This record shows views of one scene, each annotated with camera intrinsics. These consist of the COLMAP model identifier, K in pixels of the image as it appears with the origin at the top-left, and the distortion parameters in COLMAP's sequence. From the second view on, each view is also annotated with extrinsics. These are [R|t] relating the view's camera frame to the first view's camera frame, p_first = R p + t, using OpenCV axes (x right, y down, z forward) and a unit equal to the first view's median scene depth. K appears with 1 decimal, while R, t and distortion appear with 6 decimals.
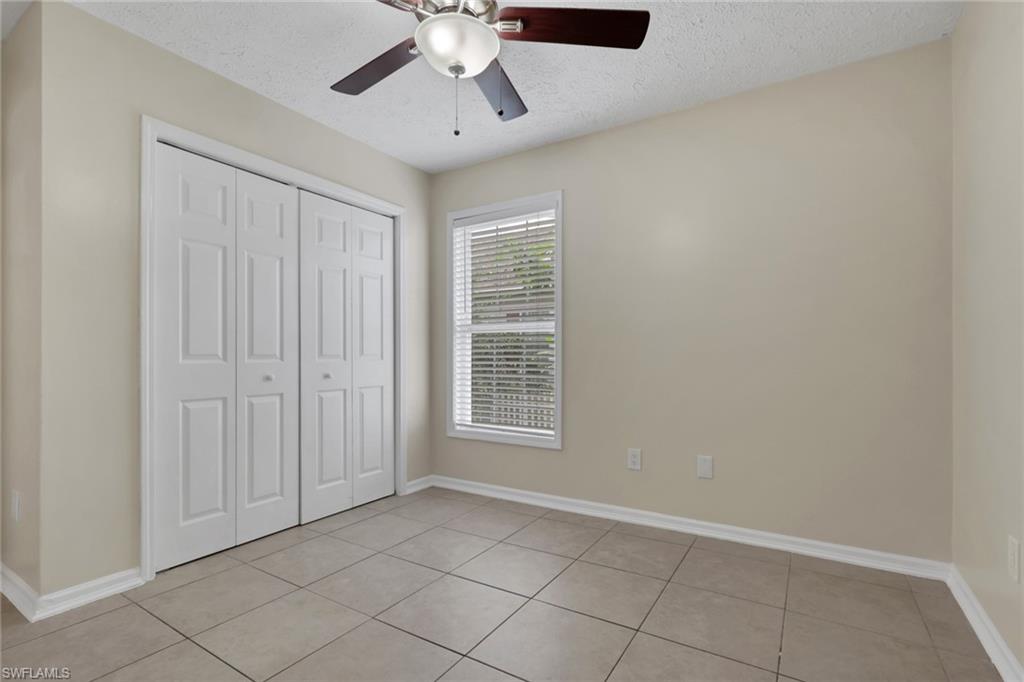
lens RADIAL K [[481.3, 0, 507.6], [0, 481.3, 357.4], [0, 0, 1]] dist [0.001024, 0.000234]
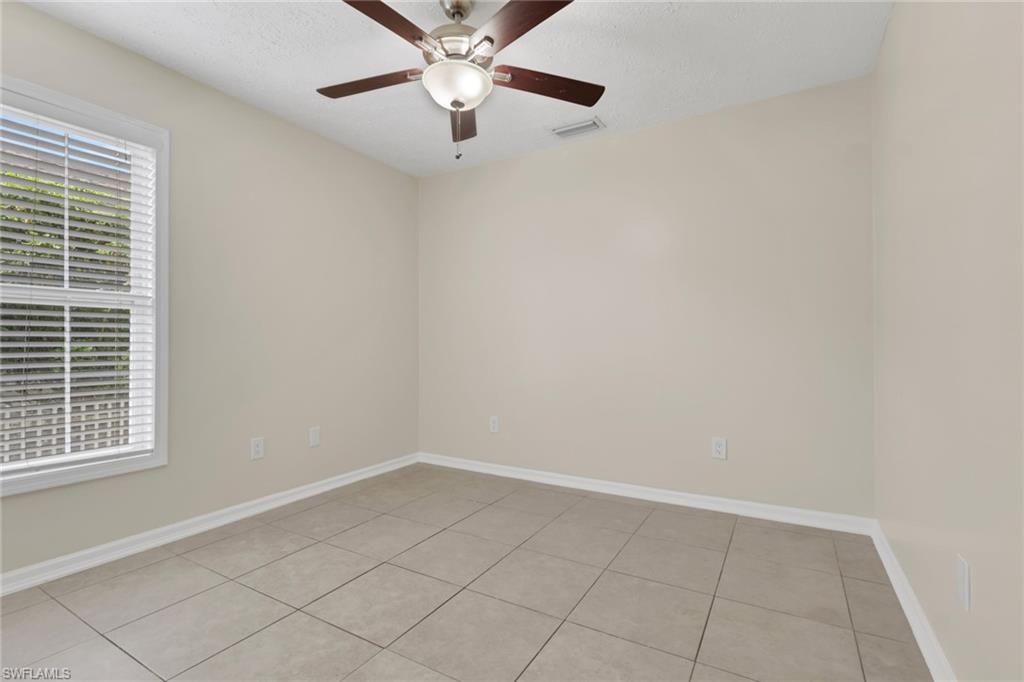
lens RADIAL K [[478.8, 0, 507.3], [0, 478.8, 344.8], [0, 0, 1]] dist [-0.001232, 0.000199]
pose [[-0.037394, 0.000545, 0.999300, -0.781767], [0.002323, 0.999997, -0.000459, 0.000882], [-0.999298, 0.002304, -0.037395, 0.557500]]
